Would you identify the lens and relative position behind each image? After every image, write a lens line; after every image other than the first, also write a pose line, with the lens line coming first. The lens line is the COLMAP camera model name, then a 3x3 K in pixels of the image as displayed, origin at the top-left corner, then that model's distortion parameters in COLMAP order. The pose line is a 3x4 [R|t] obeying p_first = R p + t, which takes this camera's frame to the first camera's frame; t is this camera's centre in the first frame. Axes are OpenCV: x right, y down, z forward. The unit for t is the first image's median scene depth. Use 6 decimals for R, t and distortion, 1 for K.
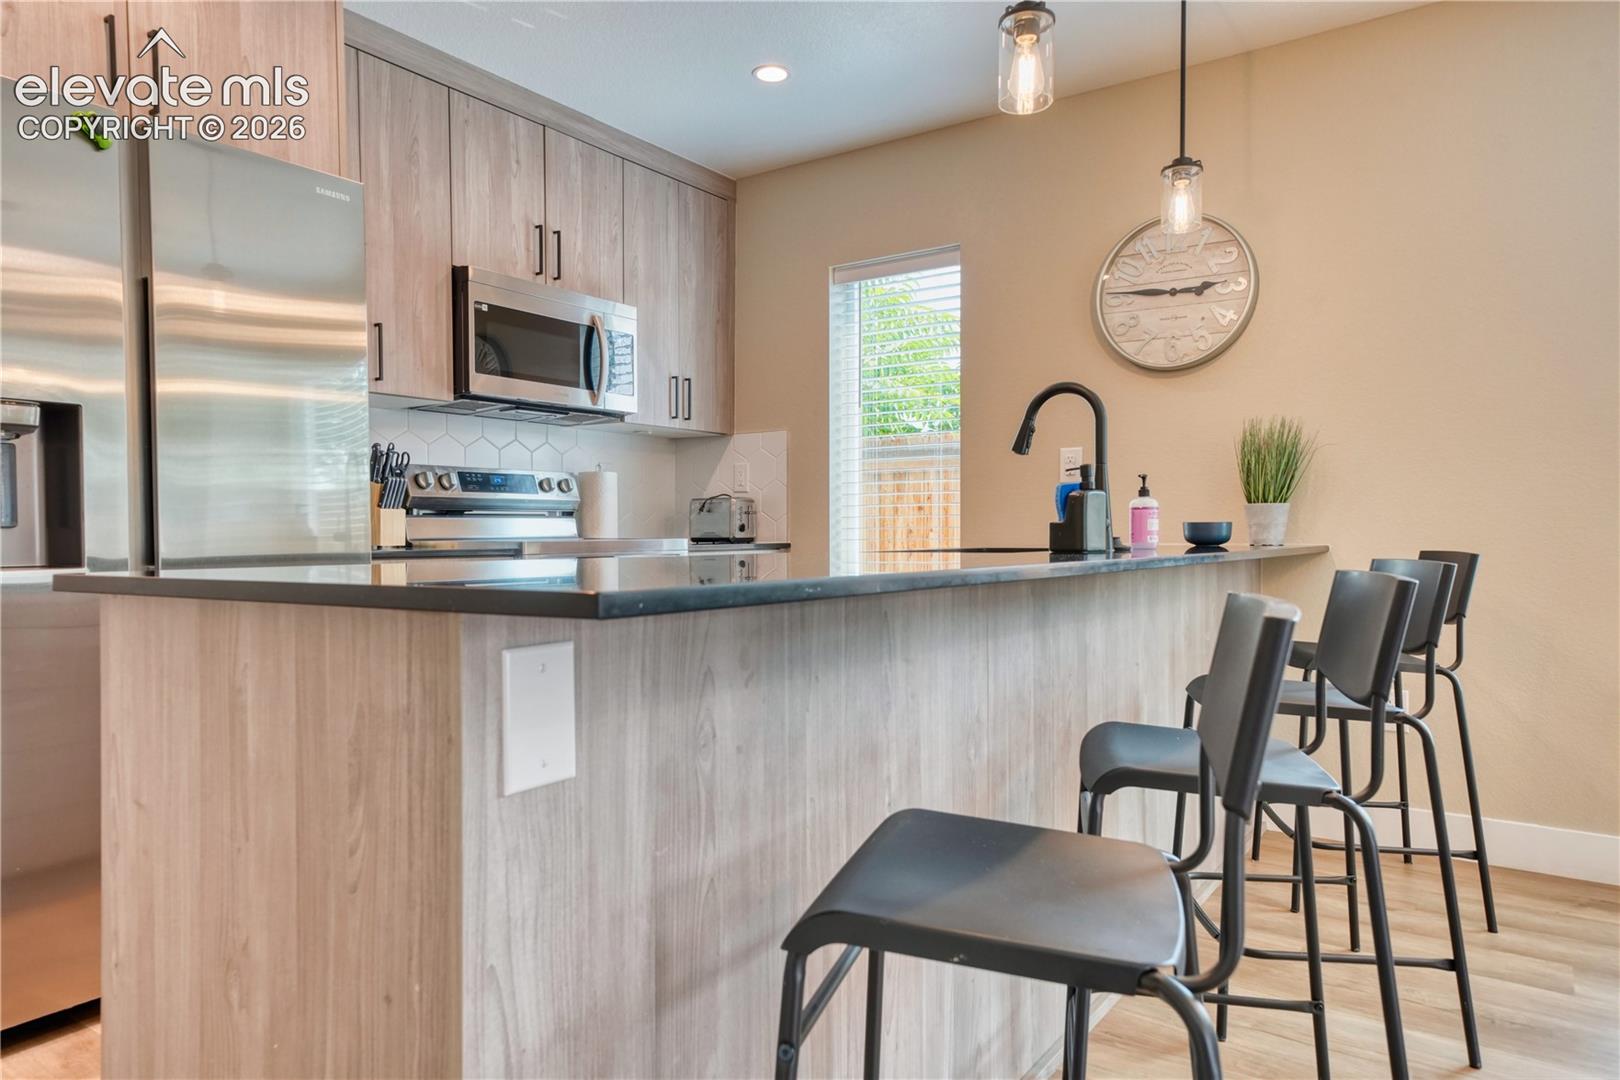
lens RADIAL K [[1056.4, 0, 805.0], [0, 1056.4, 540.7], [0, 0, 1]] dist [0.028332, 0.000499]
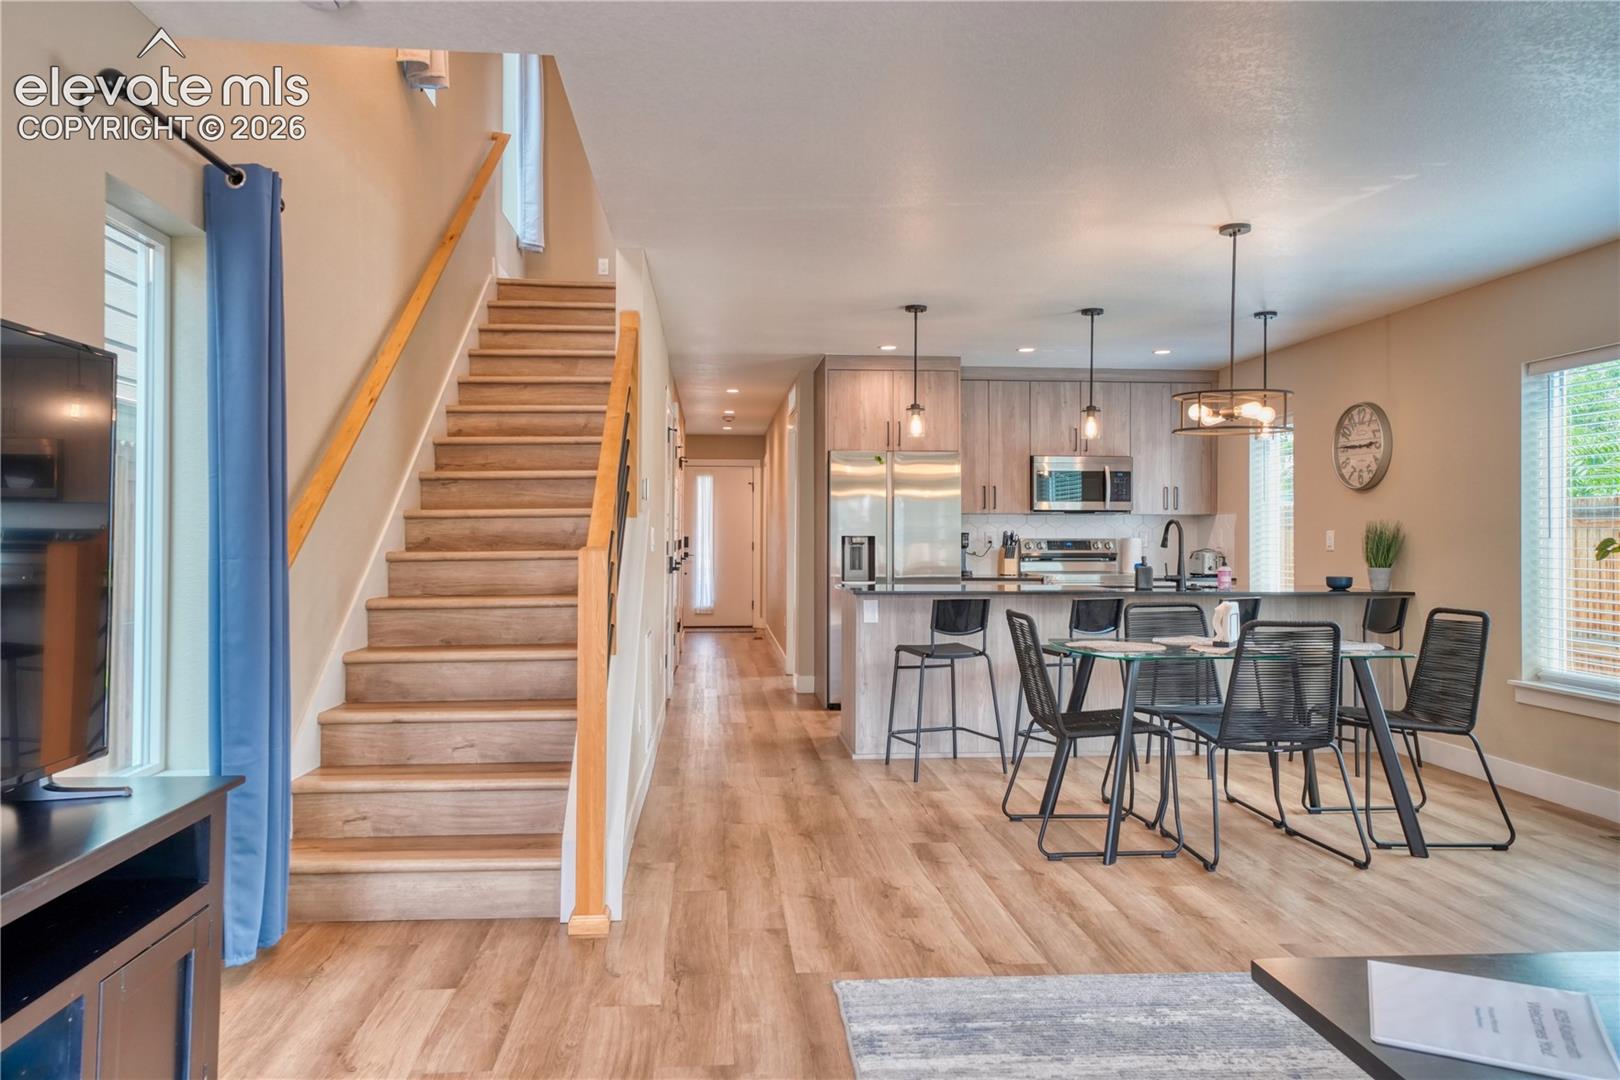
lens RADIAL K [[1122.2, 0, 803.4], [0, 1122.2, 512.7], [0, 0, 1]] dist [0.035056, -0.000198]
pose [[0.639621, -0.009122, -0.768636, 1.205582], [-0.013351, 0.999647, -0.022973, -0.067061], [0.768574, 0.024956, 0.639273, -0.930690]]
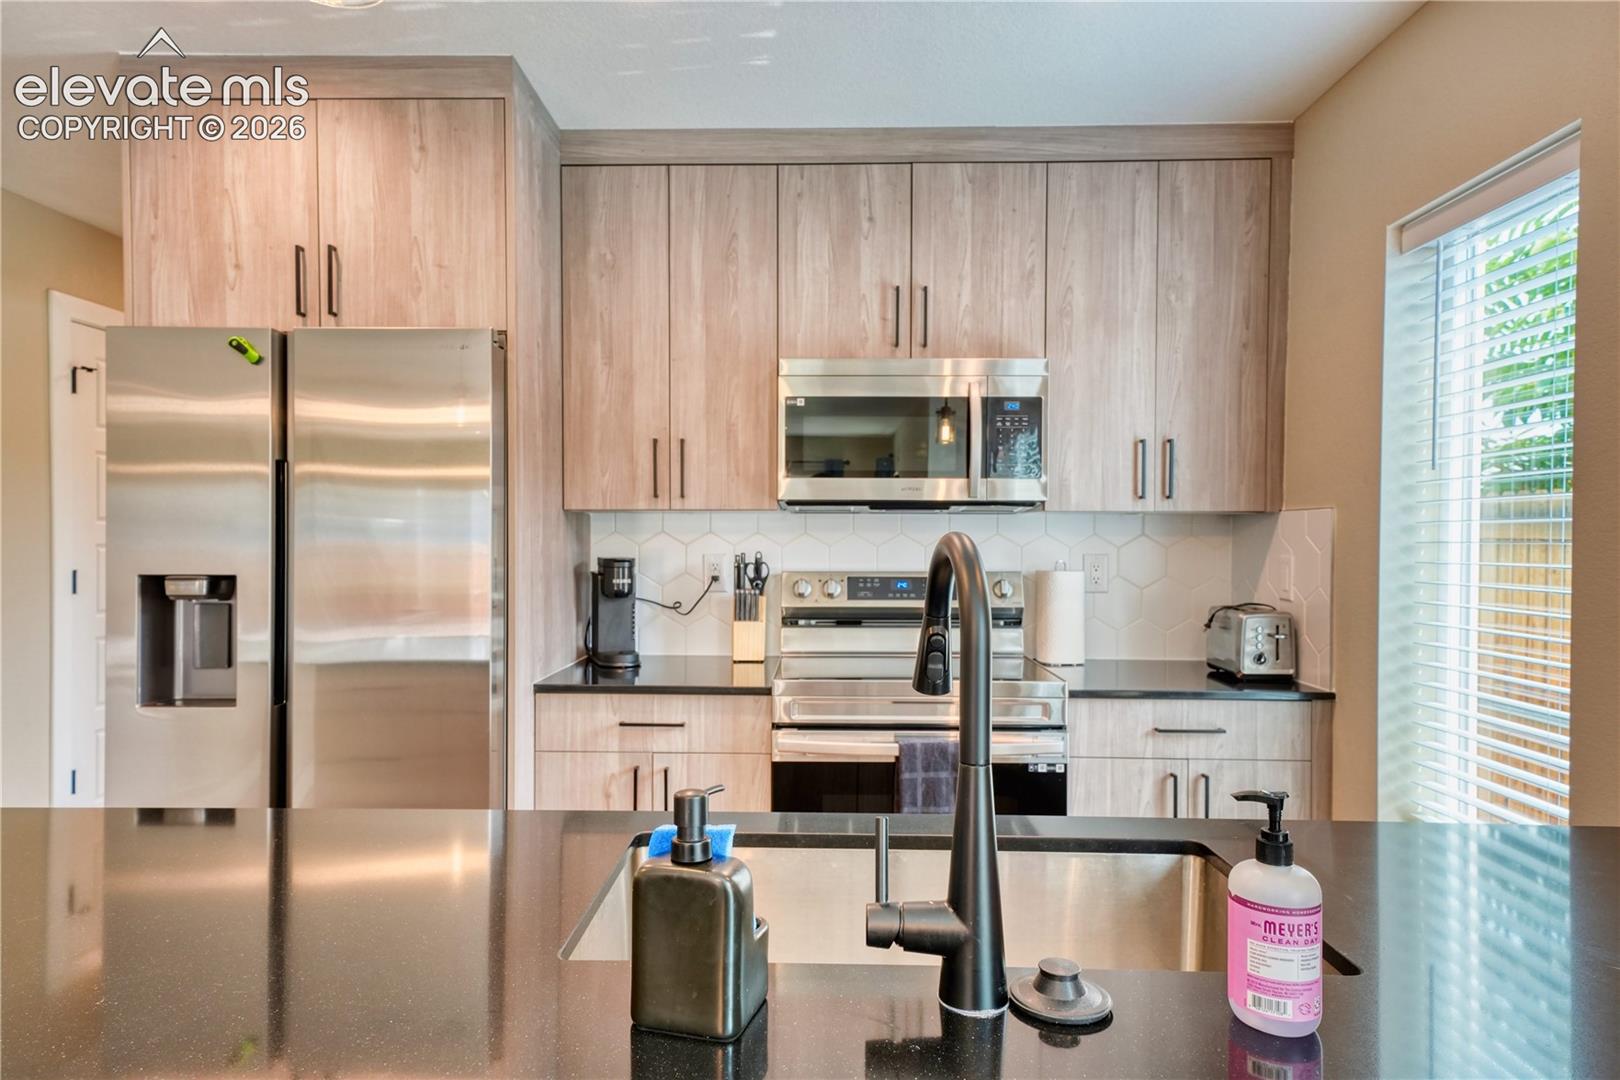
lens RADIAL K [[973.3, 0, 810.0], [0, 973.3, 540.0], [0, 0, 1]] dist [0.023236, 0.002354]
pose [[0.545644, 0.016440, -0.837856, 0.368079], [-0.014468, 0.999843, 0.010196, -0.110326], [0.837892, 0.006558, 0.545796, 0.548528]]
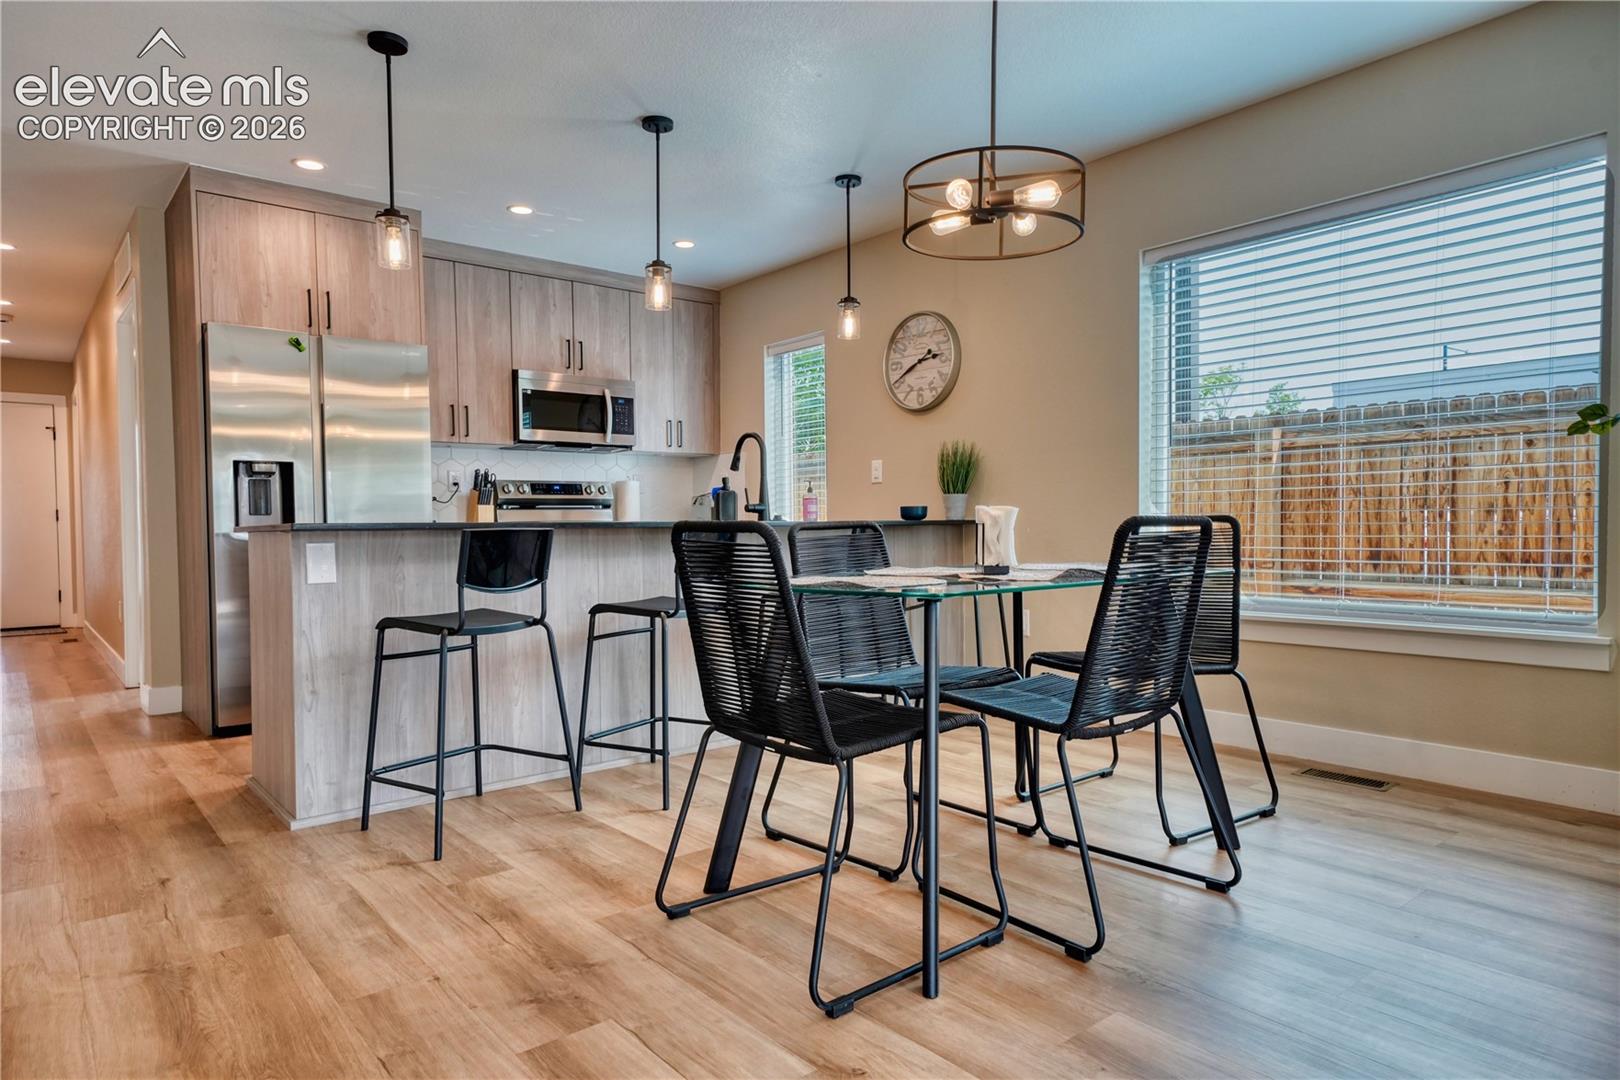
lens RADIAL K [[973.3, 0, 810.0], [0, 973.3, 540.0], [0, 0, 1]] dist [0.023236, 0.002354]
pose [[0.963233, -0.003584, -0.268644, 0.575785], [0.005768, 0.999956, 0.007343, 0.019959], [0.268606, -0.008623, 0.963212, -0.444246]]
